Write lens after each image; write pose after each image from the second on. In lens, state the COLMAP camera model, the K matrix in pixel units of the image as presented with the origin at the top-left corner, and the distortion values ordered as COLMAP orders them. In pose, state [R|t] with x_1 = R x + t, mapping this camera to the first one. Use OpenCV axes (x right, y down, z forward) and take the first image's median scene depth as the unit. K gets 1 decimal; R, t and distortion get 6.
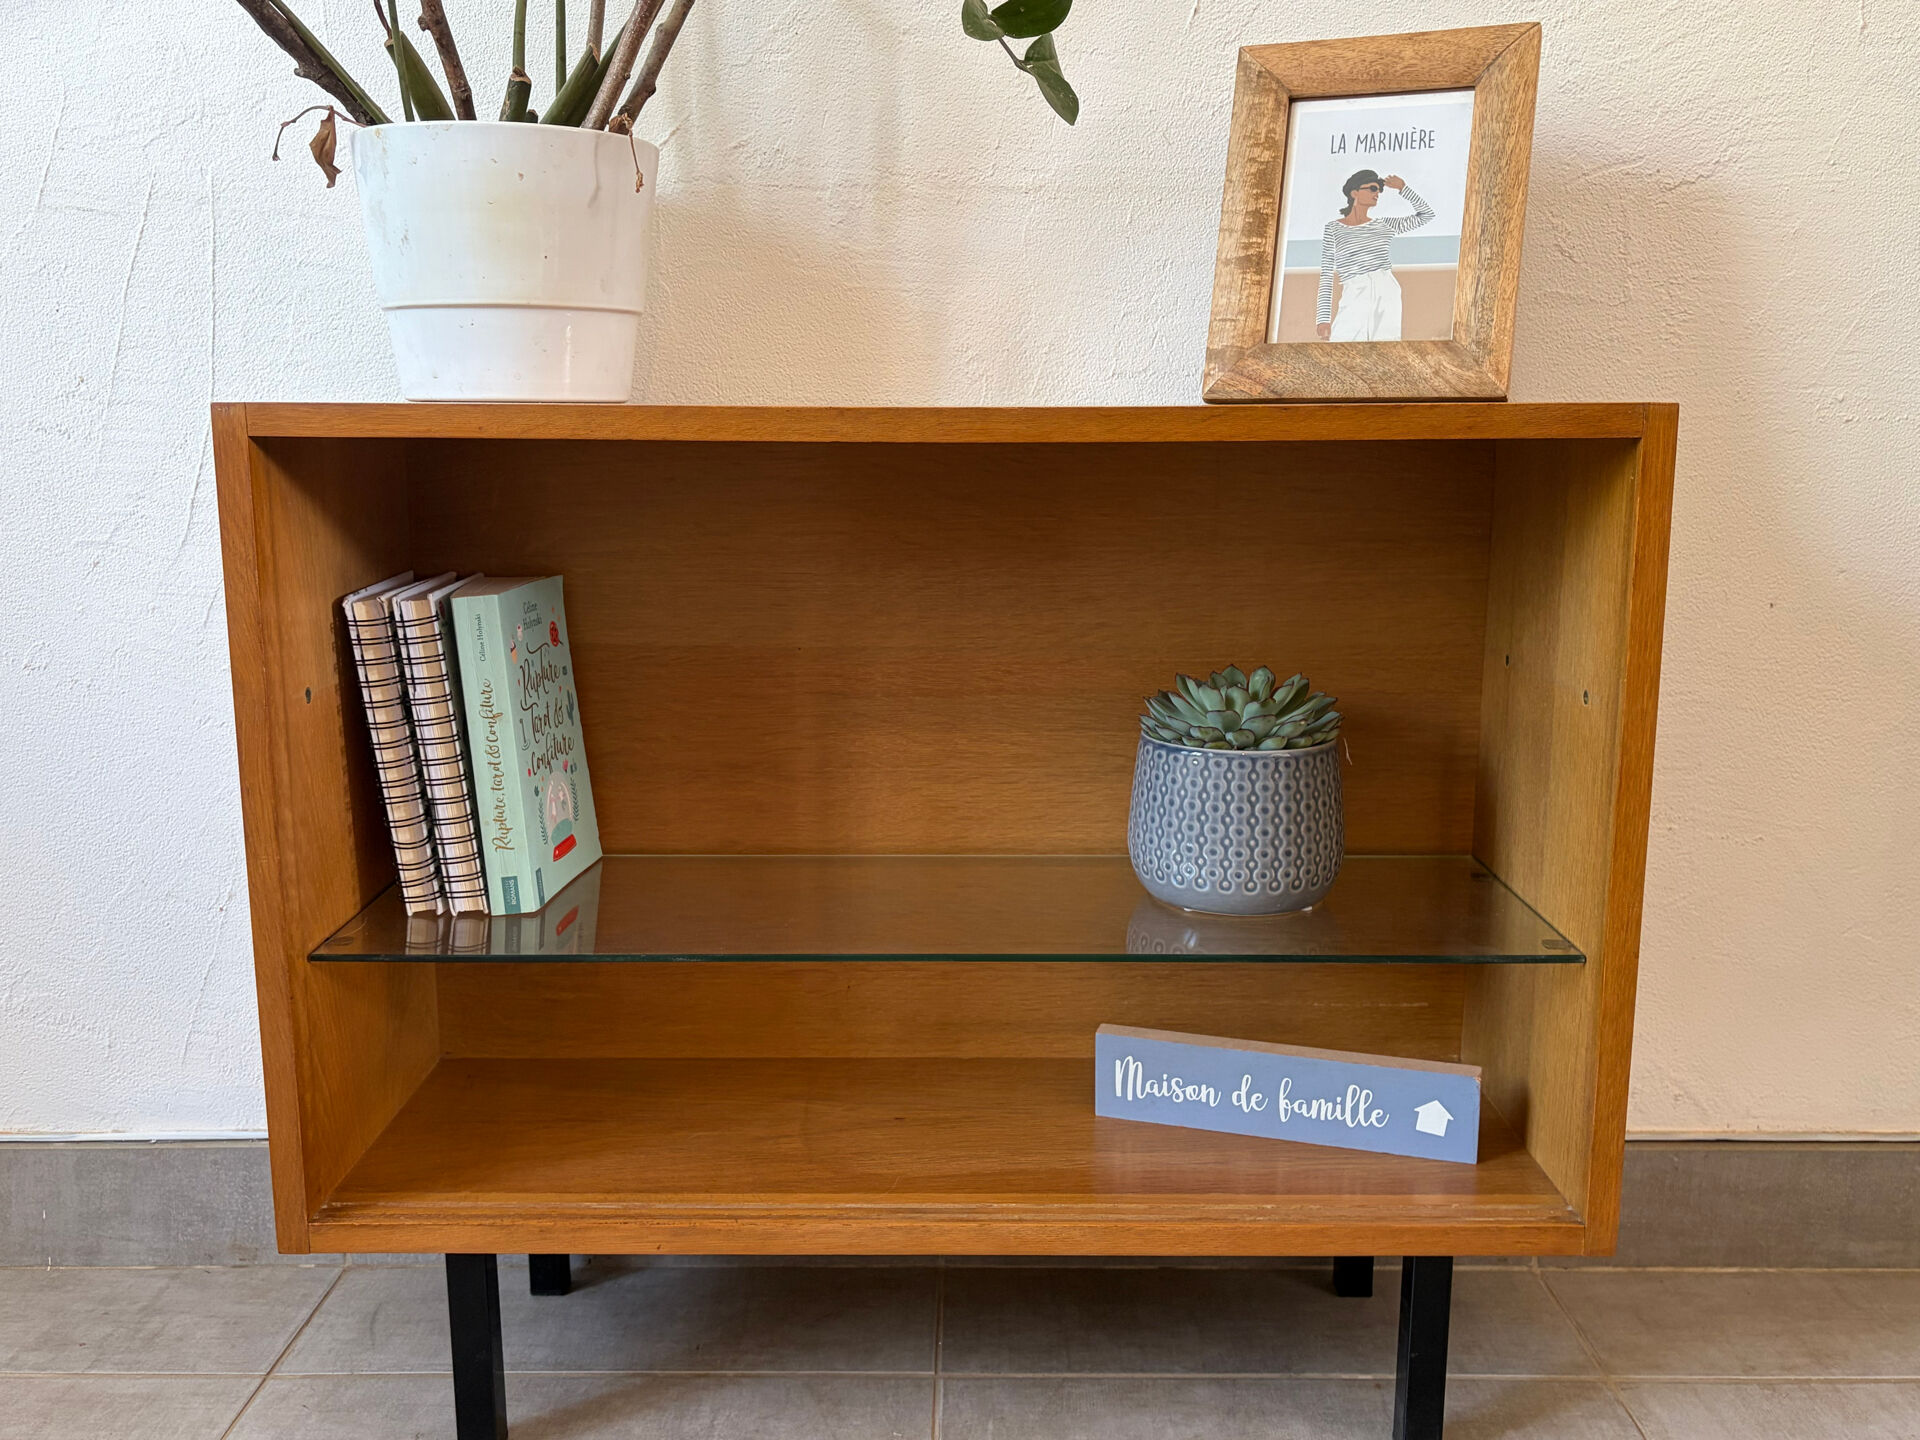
lens RADIAL K [[1685.1, 0, 963.1], [0, 1685.1, 733.3], [0, 0, 1]] dist [0.045544, -0.049784]
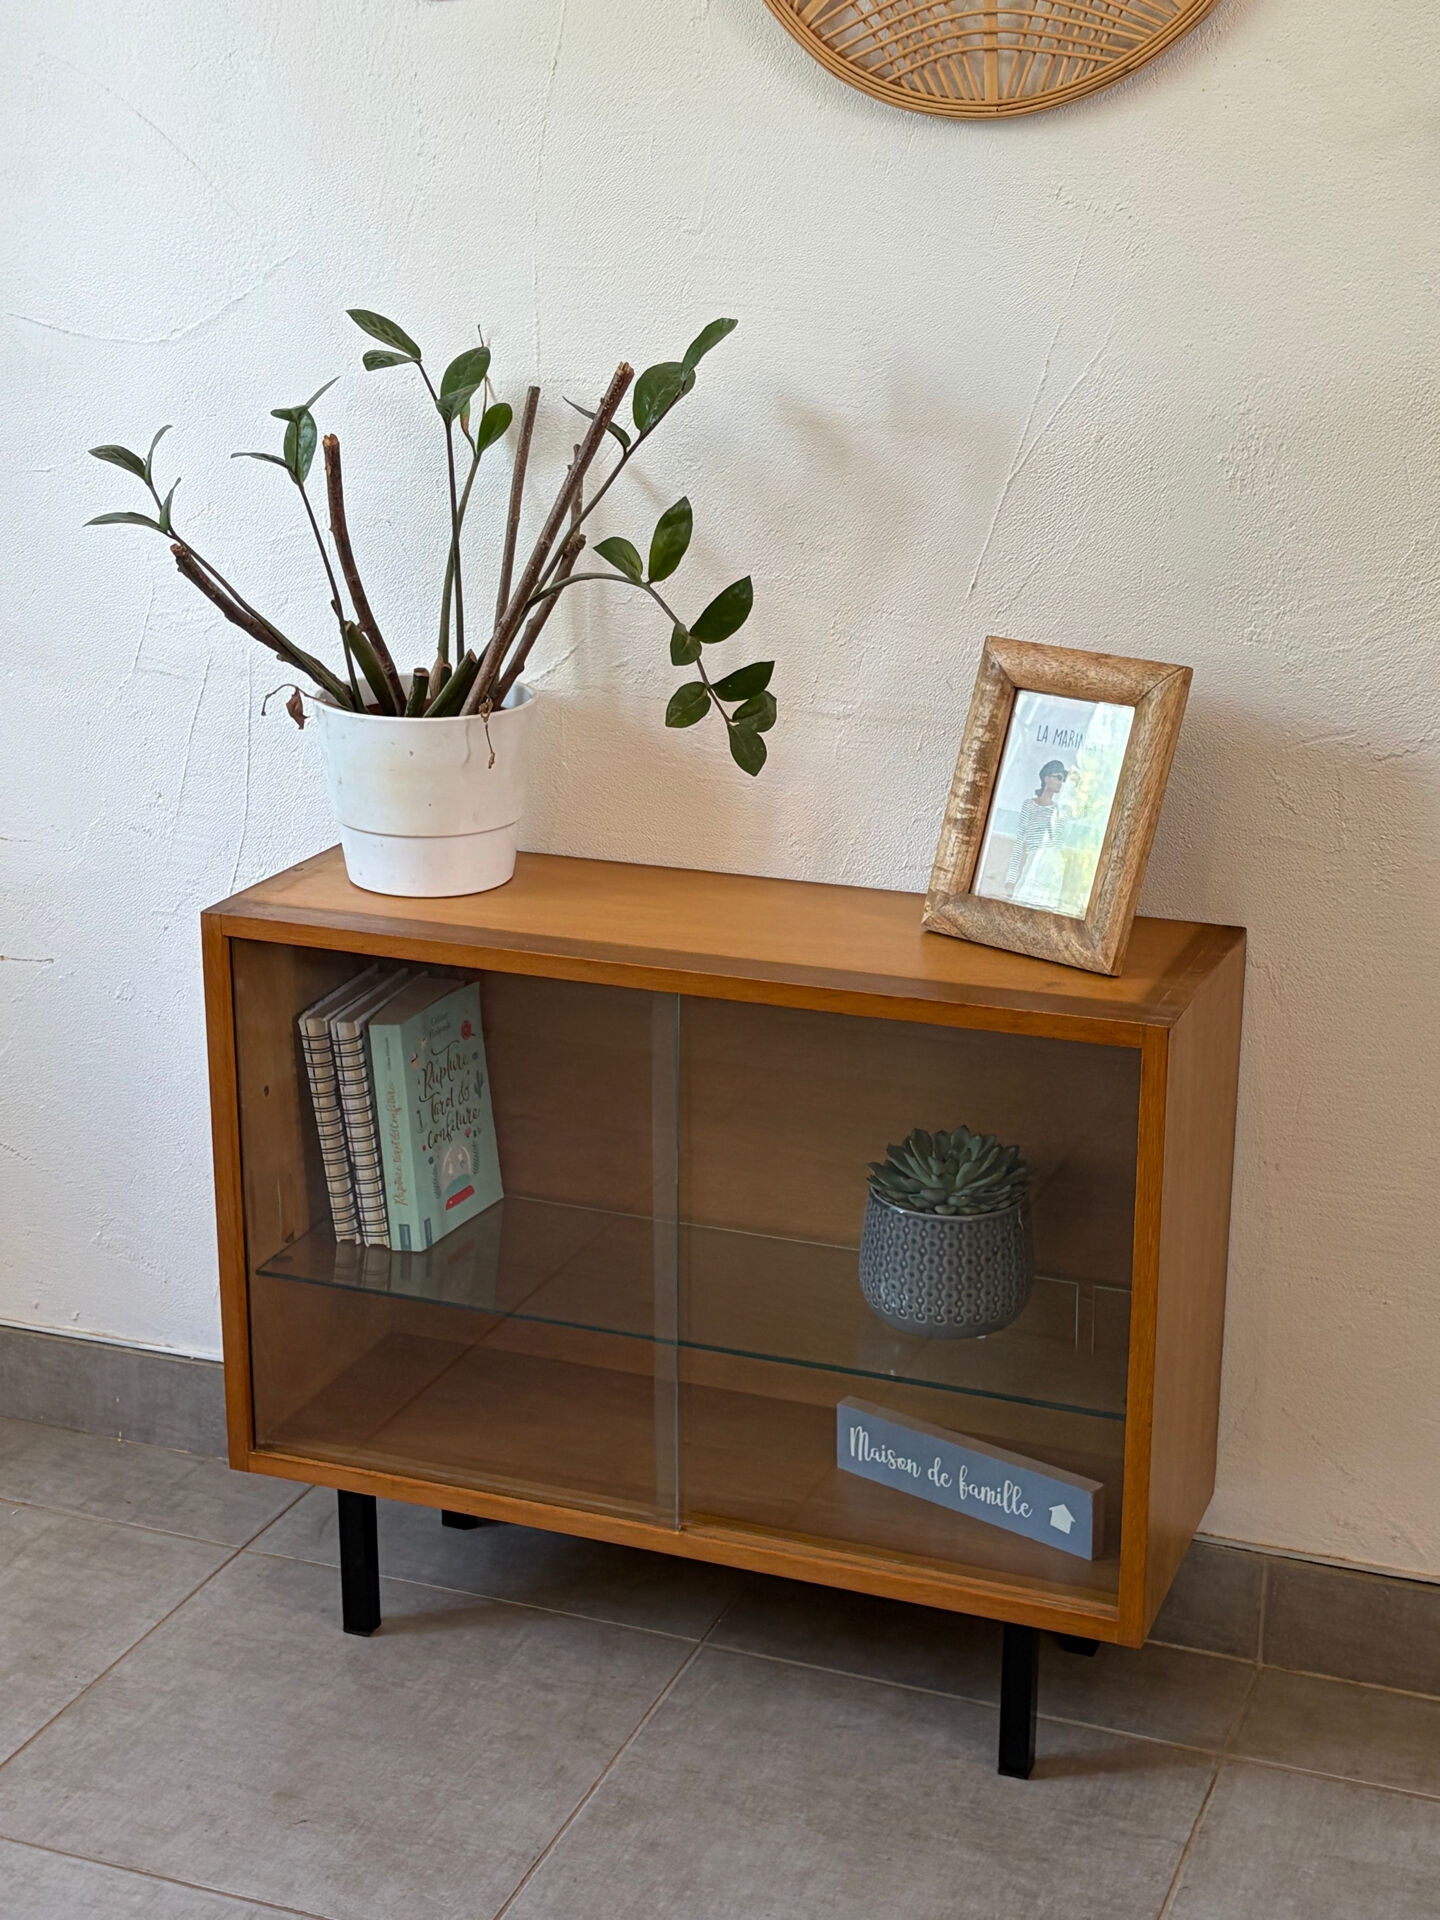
lens RADIAL K [[2793.0, 0, 735.1], [0, 2793.0, 962.1], [0, 0, 1]] dist [0.075031, 0.000000]
pose [[0.934276, 0.108863, -0.339525, 0.698831], [-0.071025, 0.989988, 0.121982, -0.404506], [0.349405, -0.089850, 0.932654, -0.951263]]
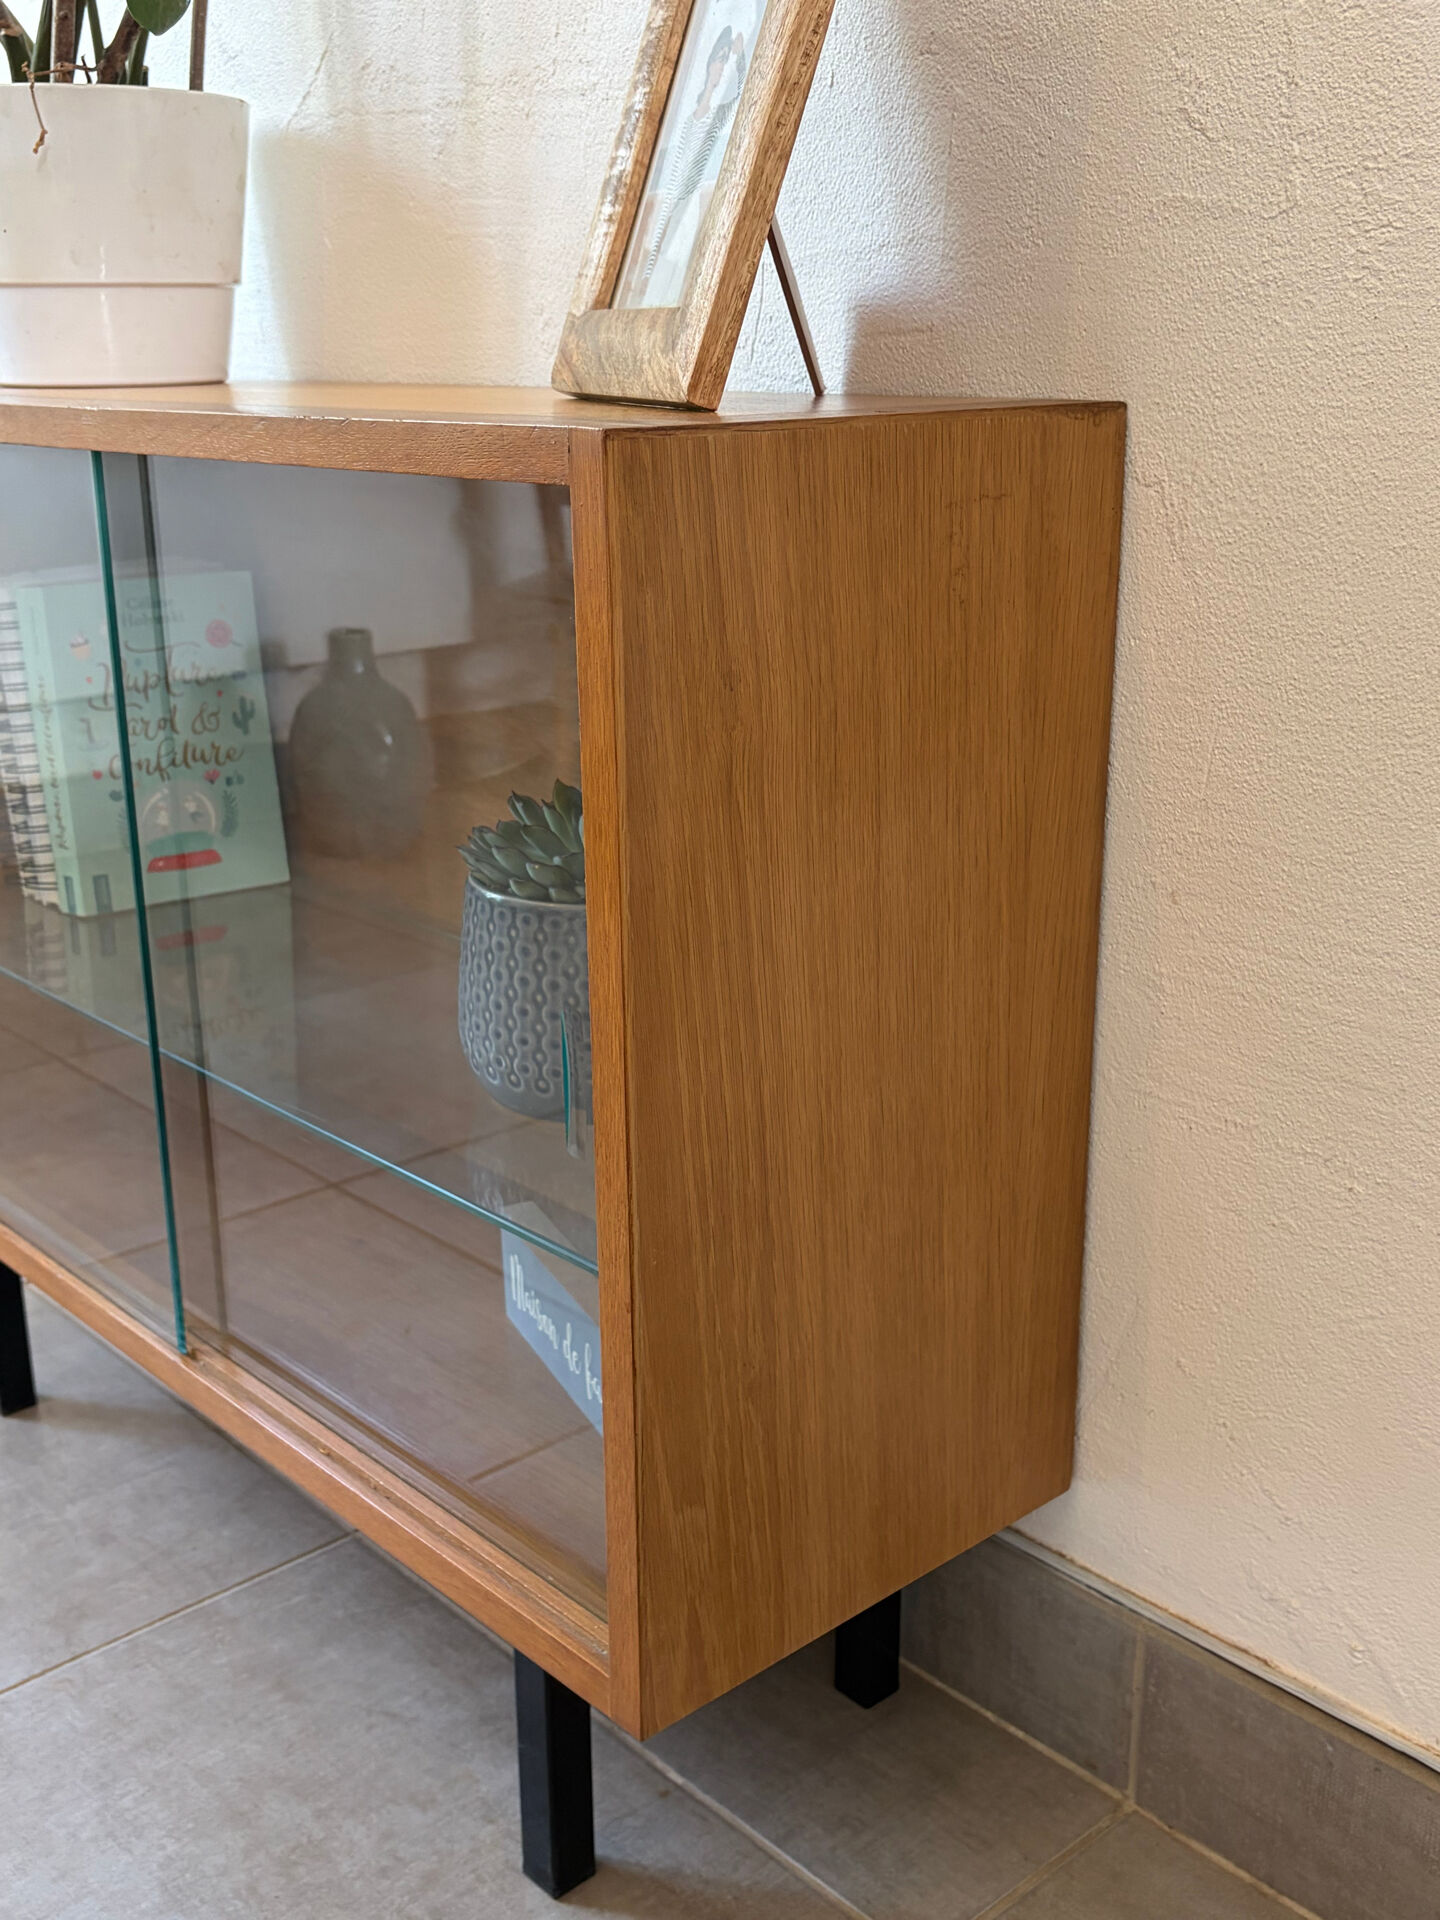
lens RADIAL K [[2034.5, 0, 719.7], [0, 2034.5, 984.7], [0, 0, 1]] dist [0.040519, 0.000000]
pose [[0.673786, 0.220468, -0.705270, 0.830284], [-0.127173, 0.974809, 0.183231, -0.119105], [0.727900, -0.033768, 0.684851, 0.444108]]
